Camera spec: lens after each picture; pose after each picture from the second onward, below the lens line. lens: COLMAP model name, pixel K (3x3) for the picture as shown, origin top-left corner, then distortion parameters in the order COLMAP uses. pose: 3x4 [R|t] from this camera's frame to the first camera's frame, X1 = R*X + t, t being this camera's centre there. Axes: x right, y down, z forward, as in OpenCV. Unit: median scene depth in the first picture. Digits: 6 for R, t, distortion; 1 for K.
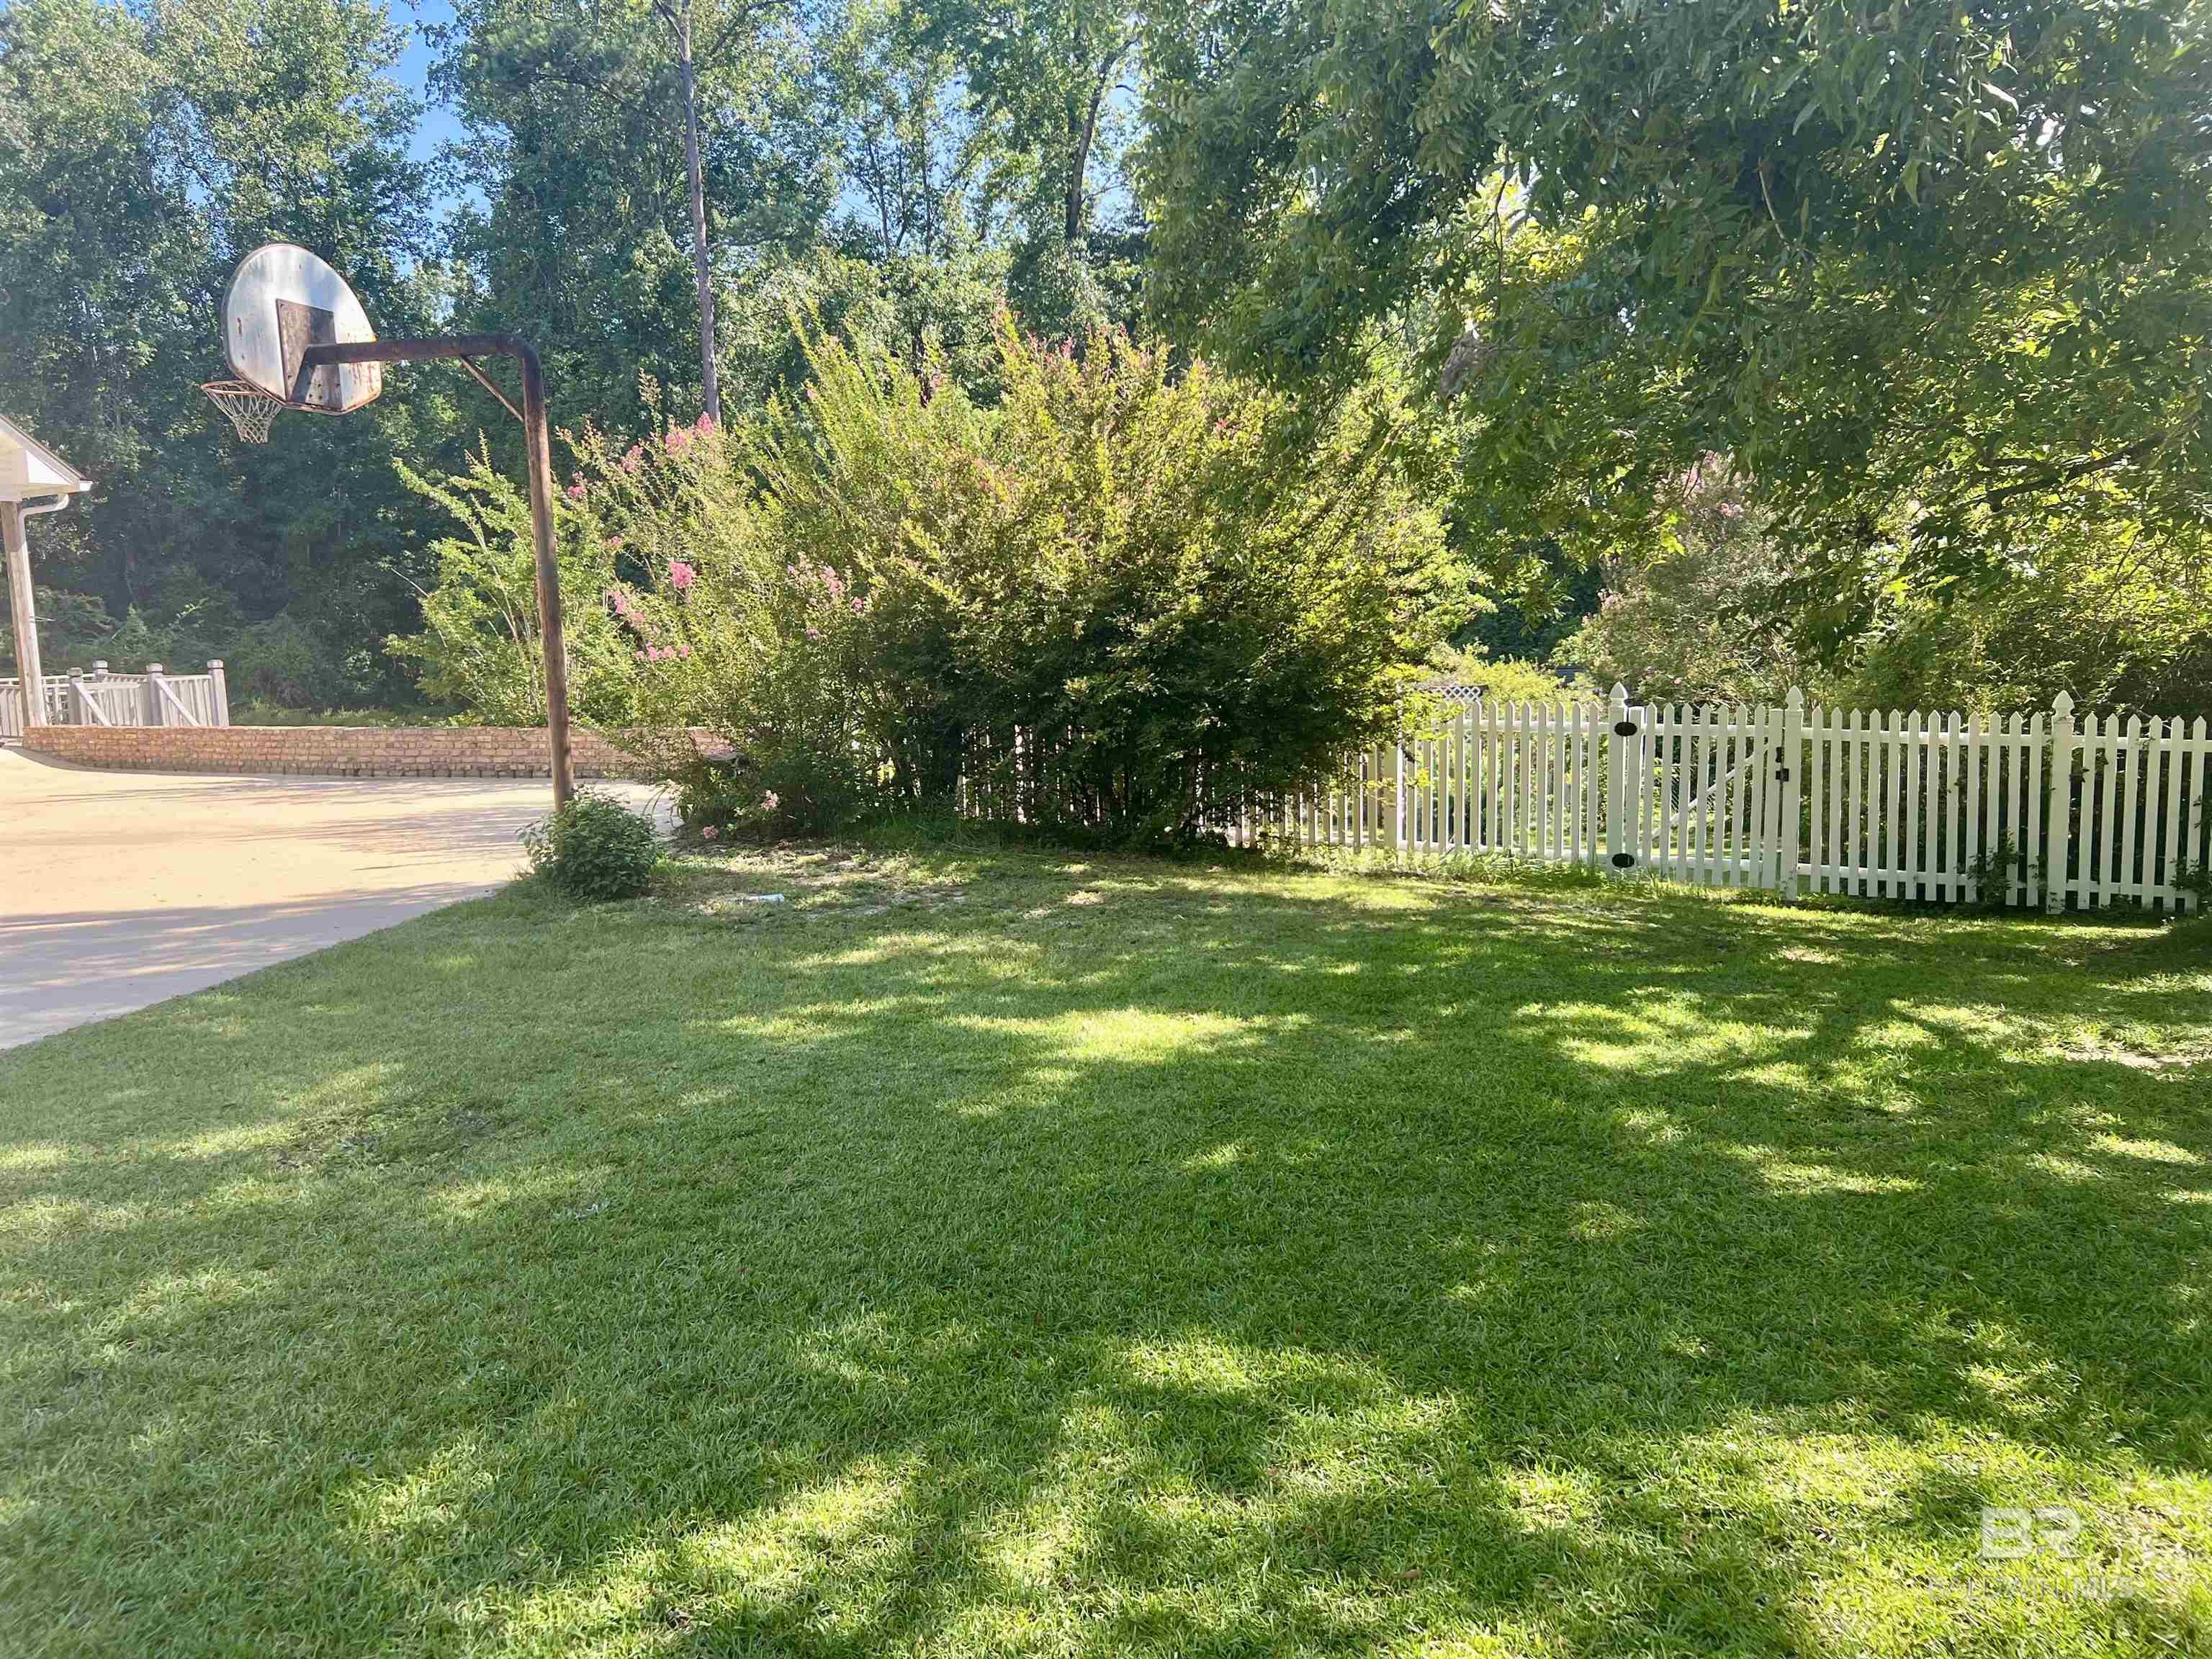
lens RADIAL K [[1654.8, 0, 1086.8], [0, 1654.8, 825.0], [0, 0, 1]] dist [0.059255, -0.067638]
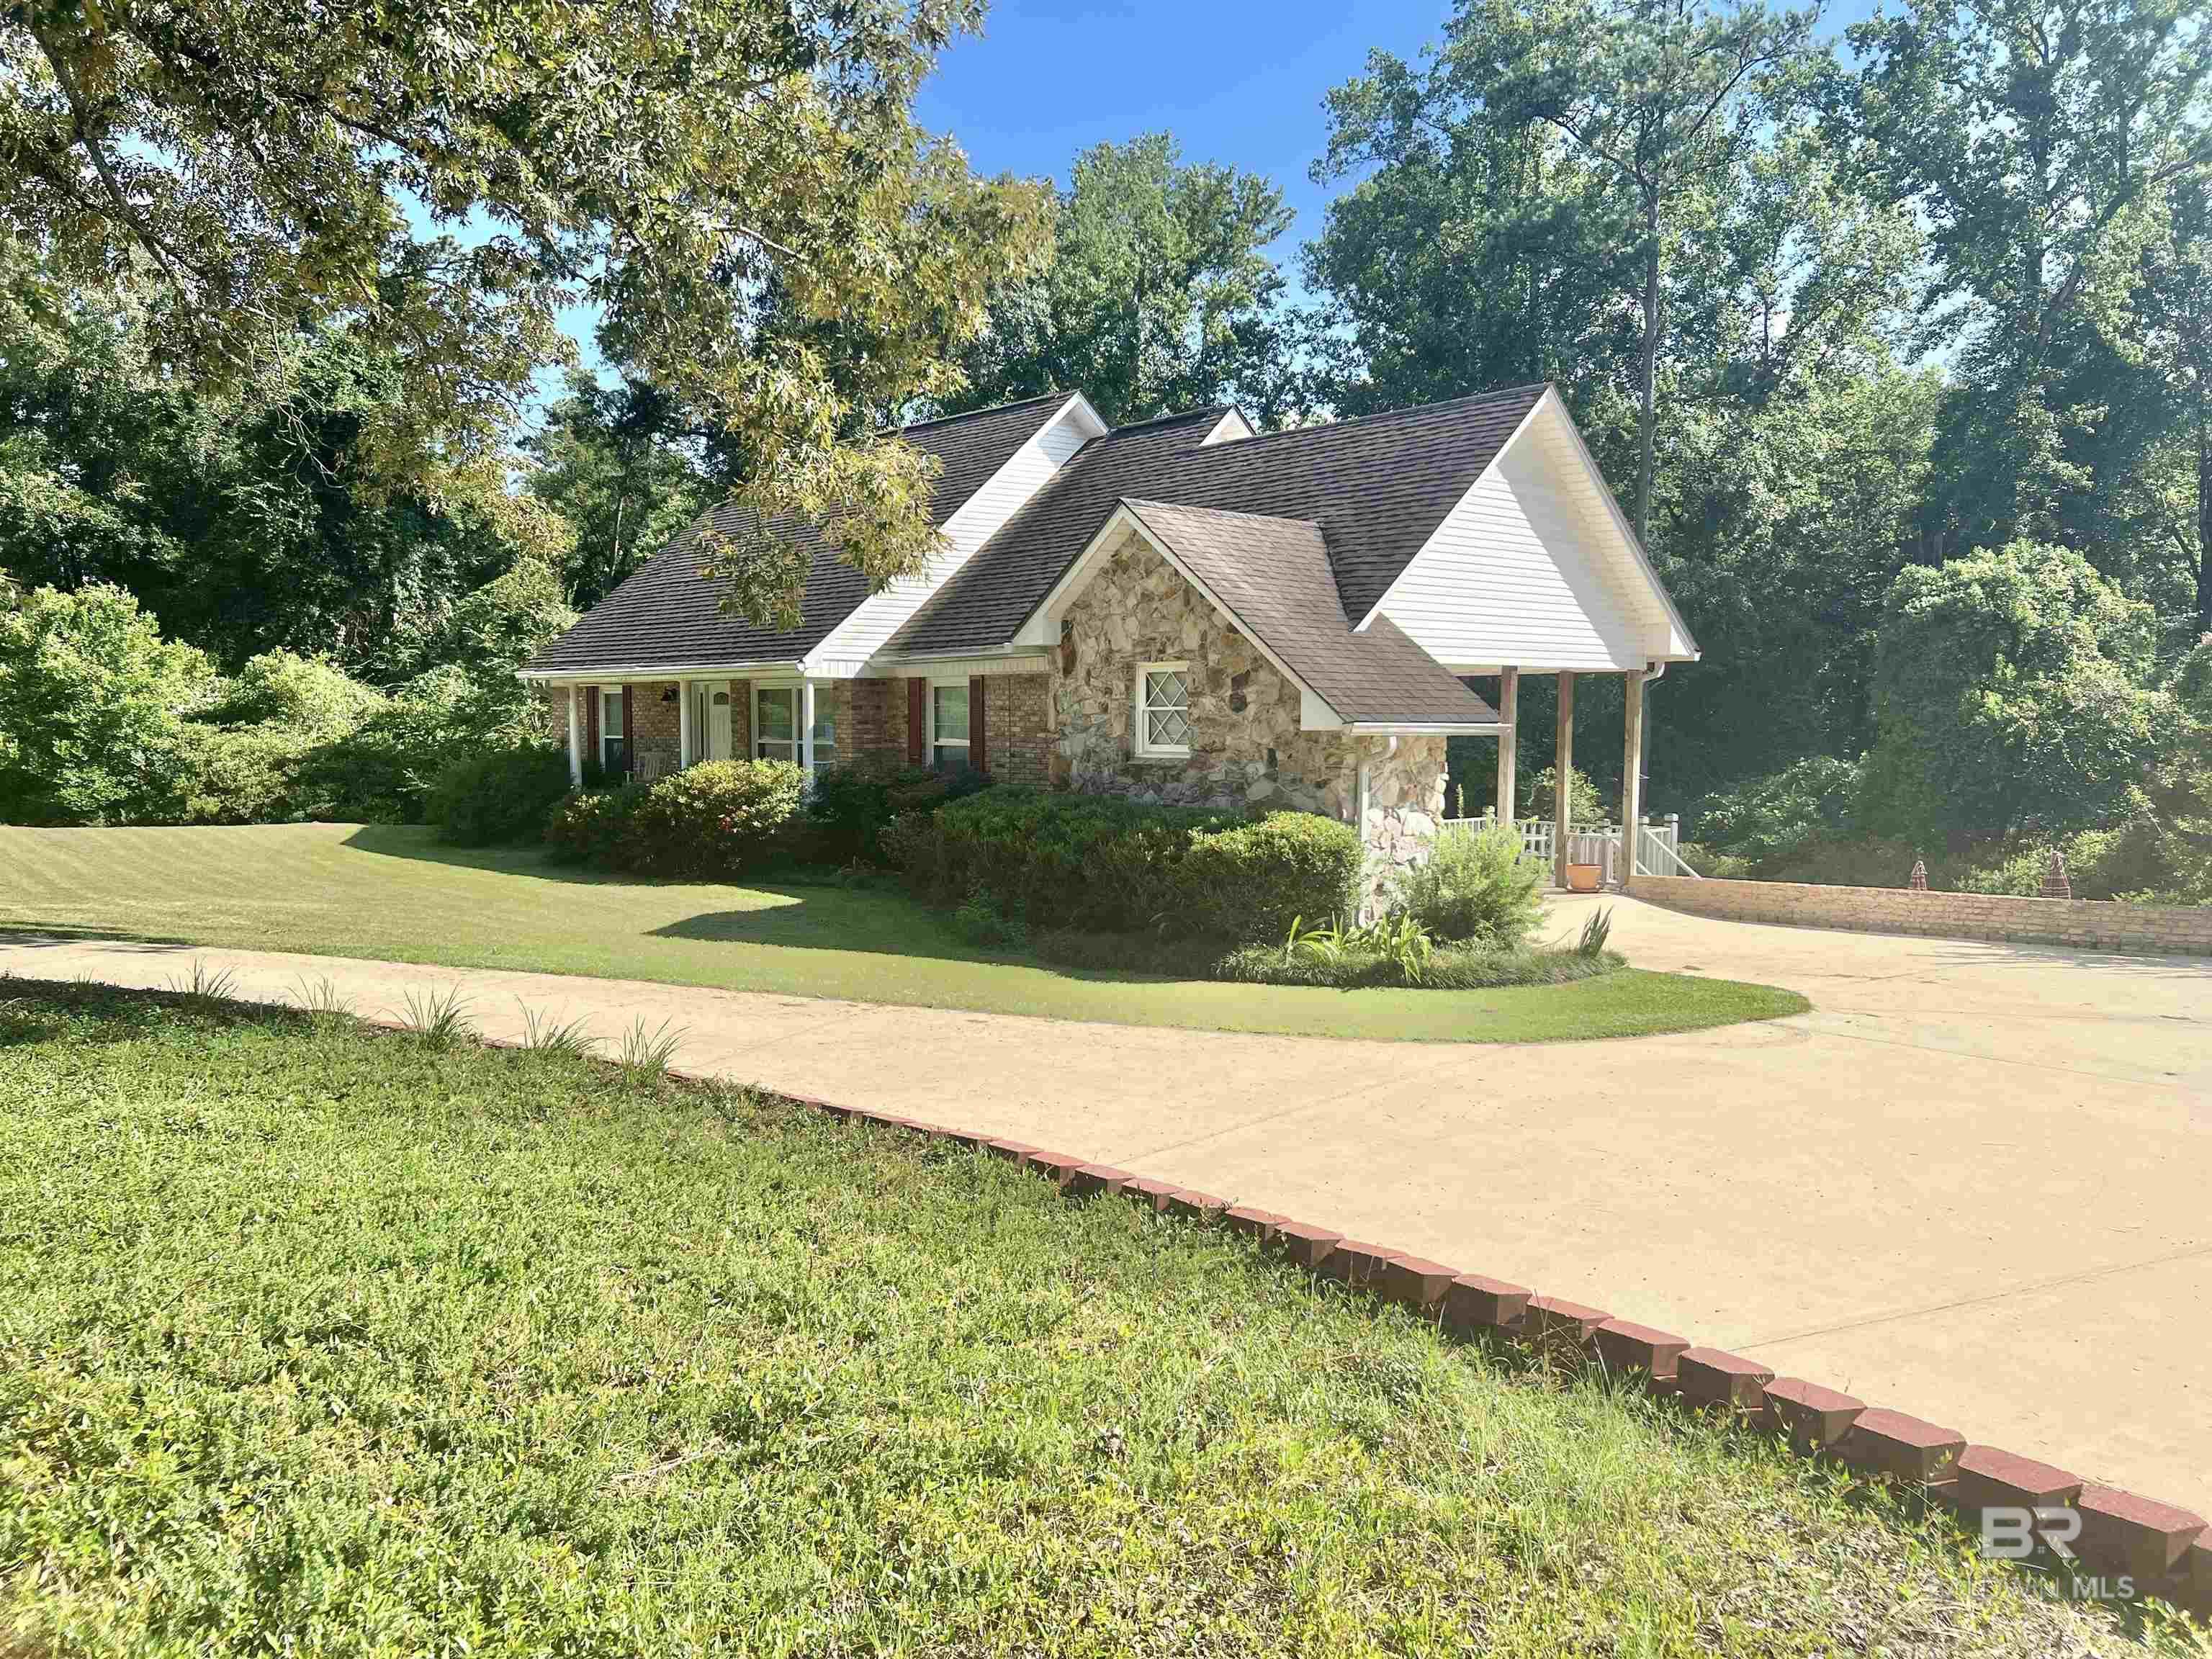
lens RADIAL K [[1665.9, 0, 1092.5], [0, 1665.9, 834.8], [0, 0, 1]] dist [0.051317, -0.049554]
pose [[0.967958, 0.051259, -0.245824, -1.091121], [-0.068015, 0.995869, -0.060159, 0.007392], [0.241725, 0.074951, 0.967446, -0.213368]]
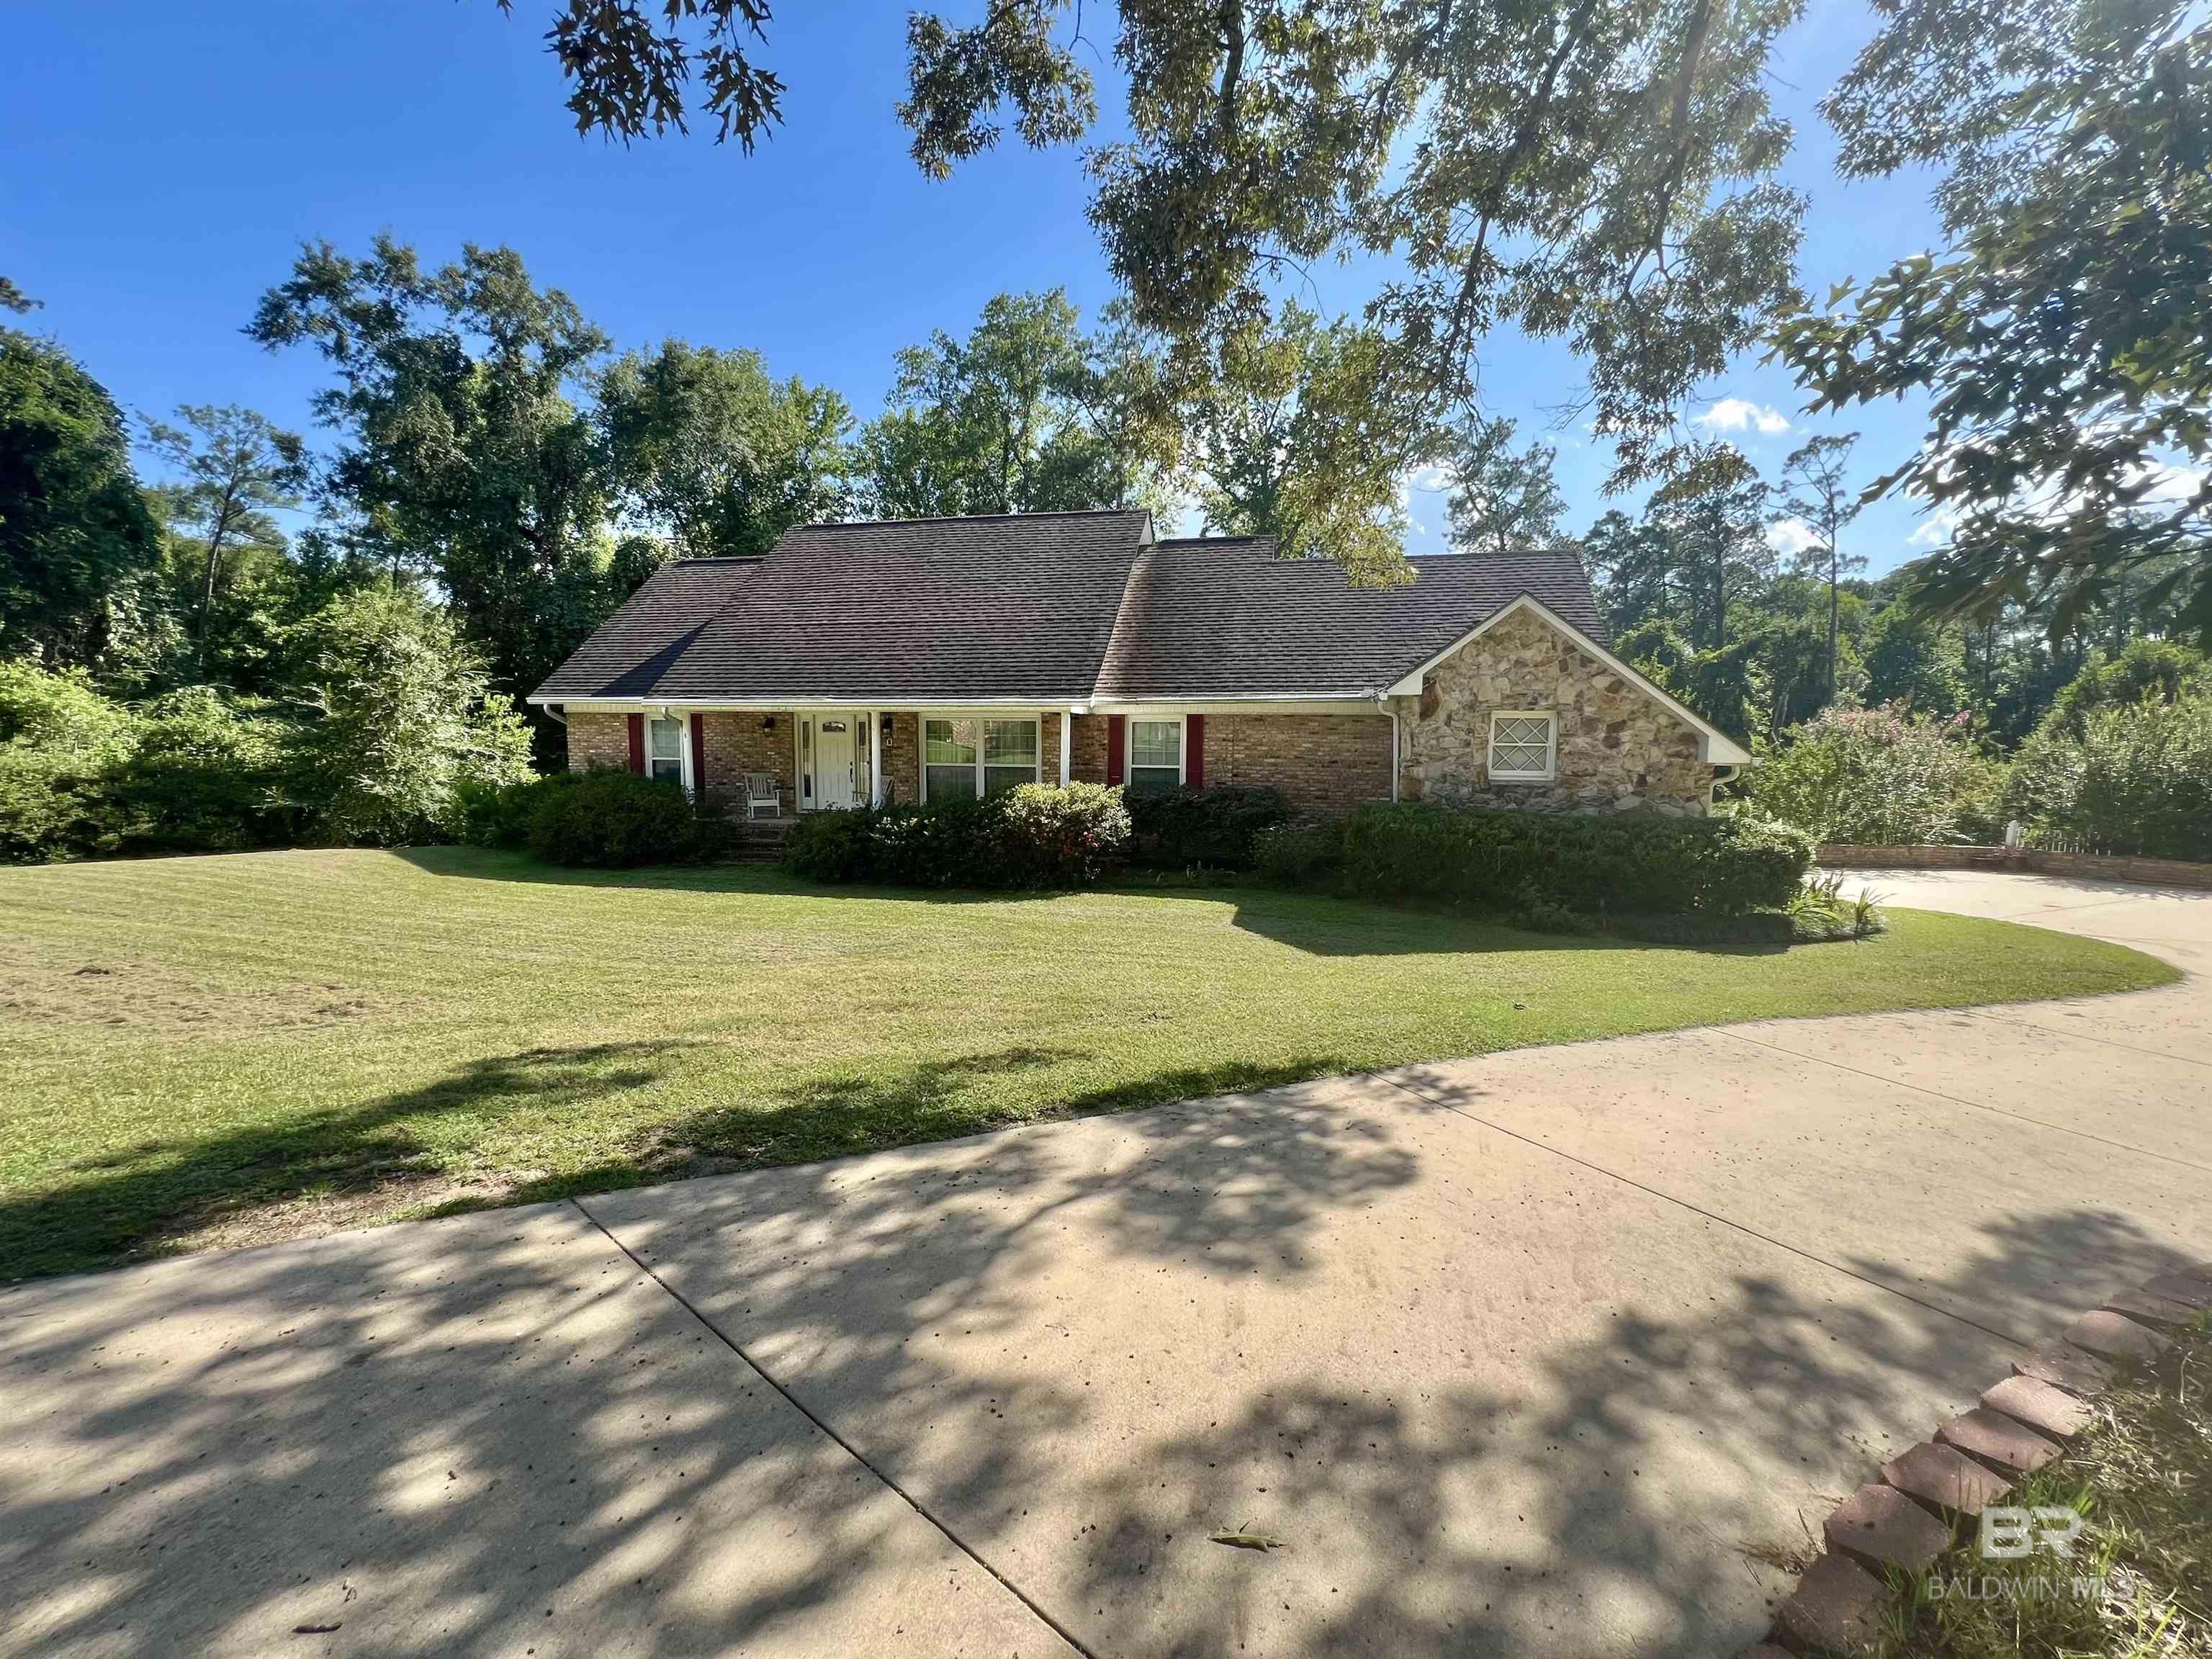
lens RADIAL K [[884.8, 0, 1109.8], [0, 884.8, 836.0], [0, 0, 1]] dist [-0.003799, 0.000106]
pose [[0.933887, 0.005579, 0.357525, -2.191593], [0.008908, 0.999205, -0.038860, -0.043287], [-0.357458, 0.039476, 0.933095, 0.353025]]
